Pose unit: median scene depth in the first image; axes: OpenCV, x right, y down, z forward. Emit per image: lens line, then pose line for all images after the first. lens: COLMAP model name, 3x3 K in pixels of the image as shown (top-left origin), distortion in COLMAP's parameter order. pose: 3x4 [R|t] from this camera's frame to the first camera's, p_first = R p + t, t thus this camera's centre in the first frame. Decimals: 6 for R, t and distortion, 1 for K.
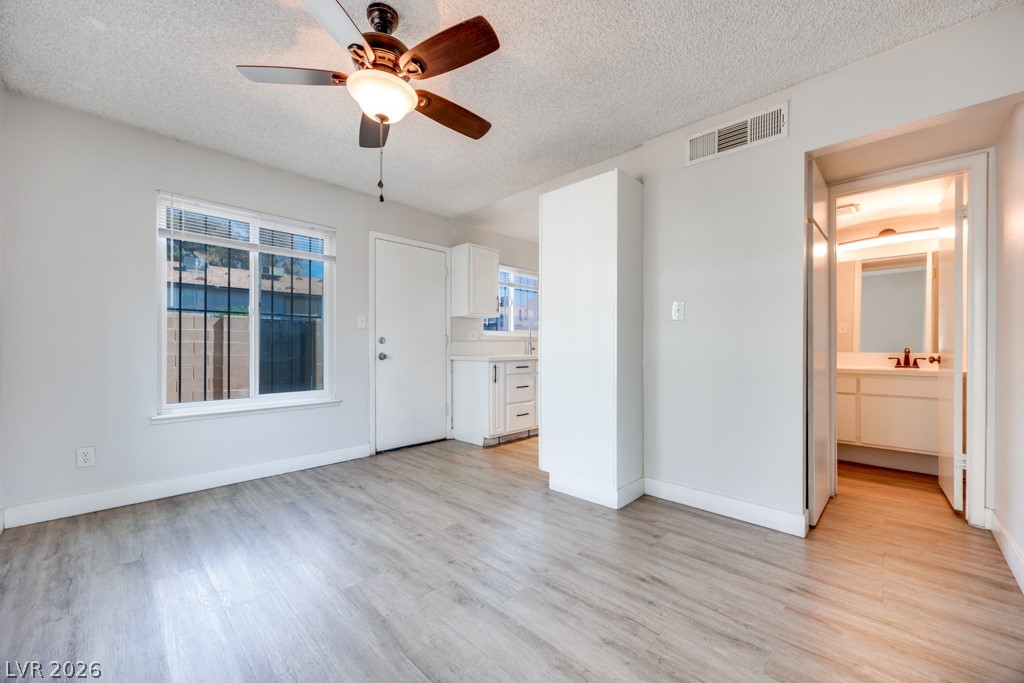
lens RADIAL K [[400.9, 0, 514.5], [0, 400.9, 343.8], [0, 0, 1]] dist [-0.000132, -0.000217]
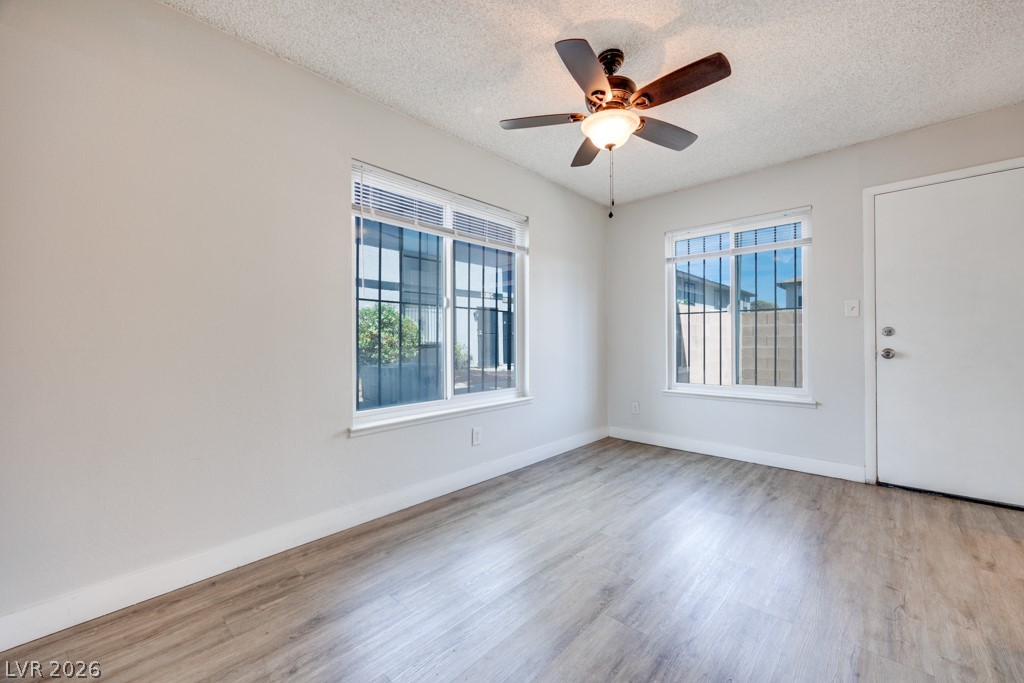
lens RADIAL K [[400.9, 0, 533.3], [0, 400.9, 345.2], [0, 0, 1]] dist [-0.000132, -0.000217]
pose [[0.044794, 0.010068, -0.998946, 0.465213], [0.012234, 0.999869, 0.010626, -0.001610], [0.998921, -0.012697, 0.044665, 0.409028]]
